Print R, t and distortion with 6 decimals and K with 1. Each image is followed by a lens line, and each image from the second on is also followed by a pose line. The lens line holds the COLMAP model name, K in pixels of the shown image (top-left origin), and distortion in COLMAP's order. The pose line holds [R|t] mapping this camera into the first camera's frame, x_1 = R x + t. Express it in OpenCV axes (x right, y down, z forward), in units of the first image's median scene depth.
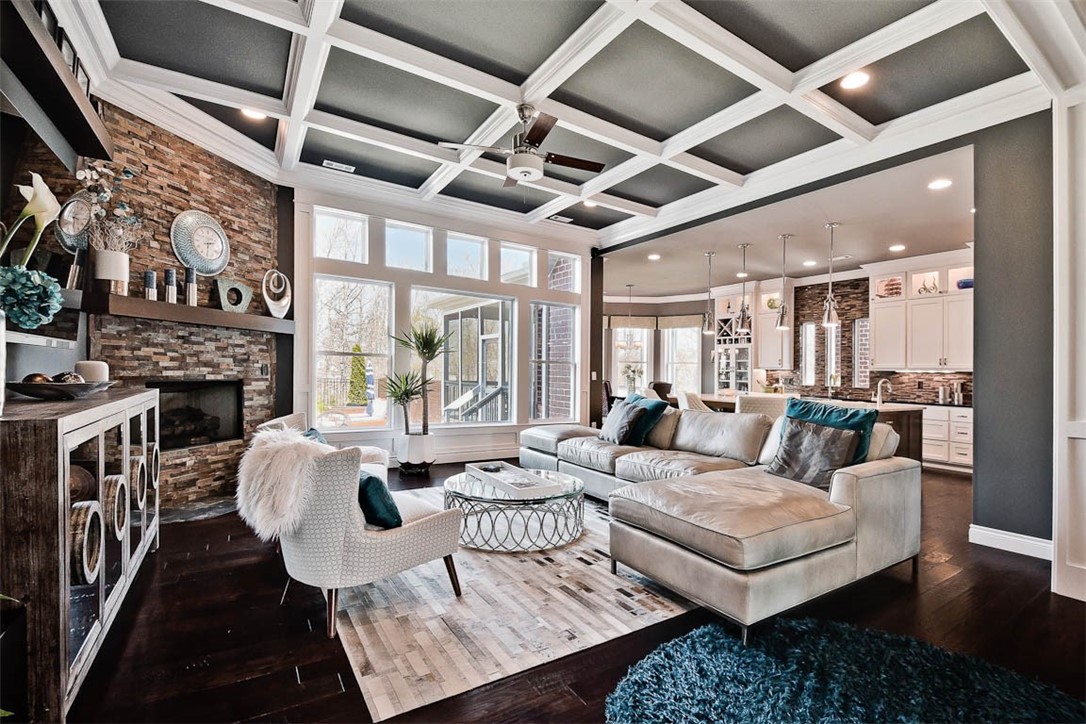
lens RADIAL K [[475.7, 0, 543.0], [0, 475.7, 362.0], [0, 0, 1]] dist [-0.000393, -0.000009]
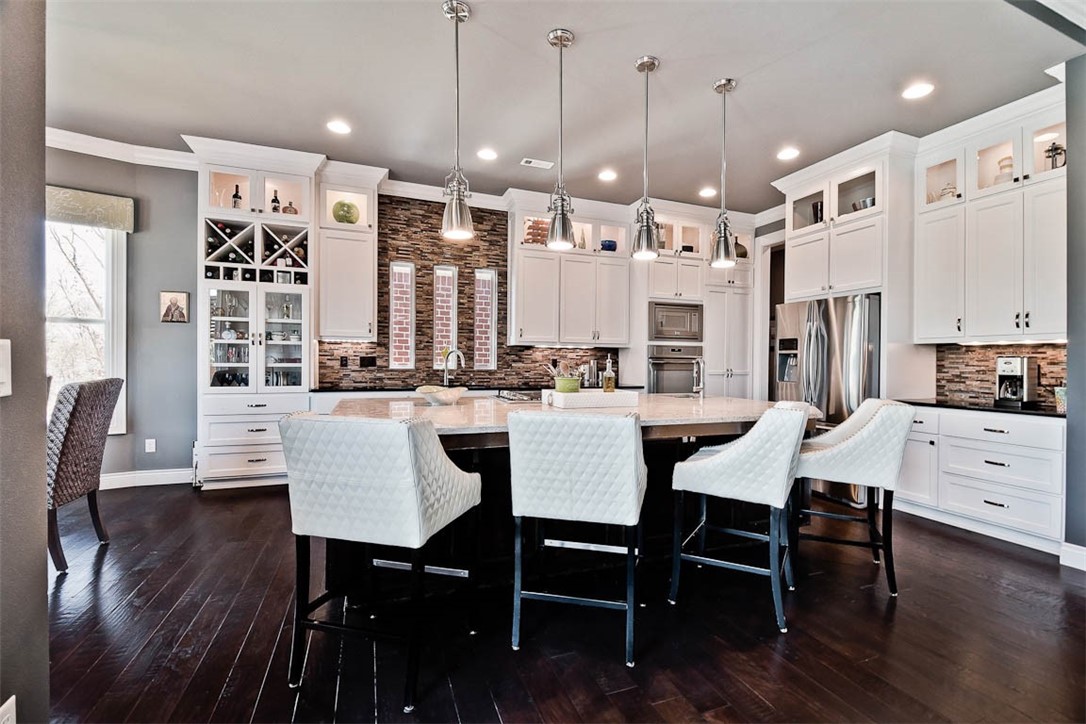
lens RADIAL K [[475.7, 0, 543.0], [0, 475.7, 362.0], [0, 0, 1]] dist [-0.000393, -0.000009]
pose [[0.163722, -0.022879, 0.986241, 0.003097], [-0.022807, 0.999376, 0.026969, 0.019518], [-0.986243, -0.026909, 0.163098, 0.692740]]
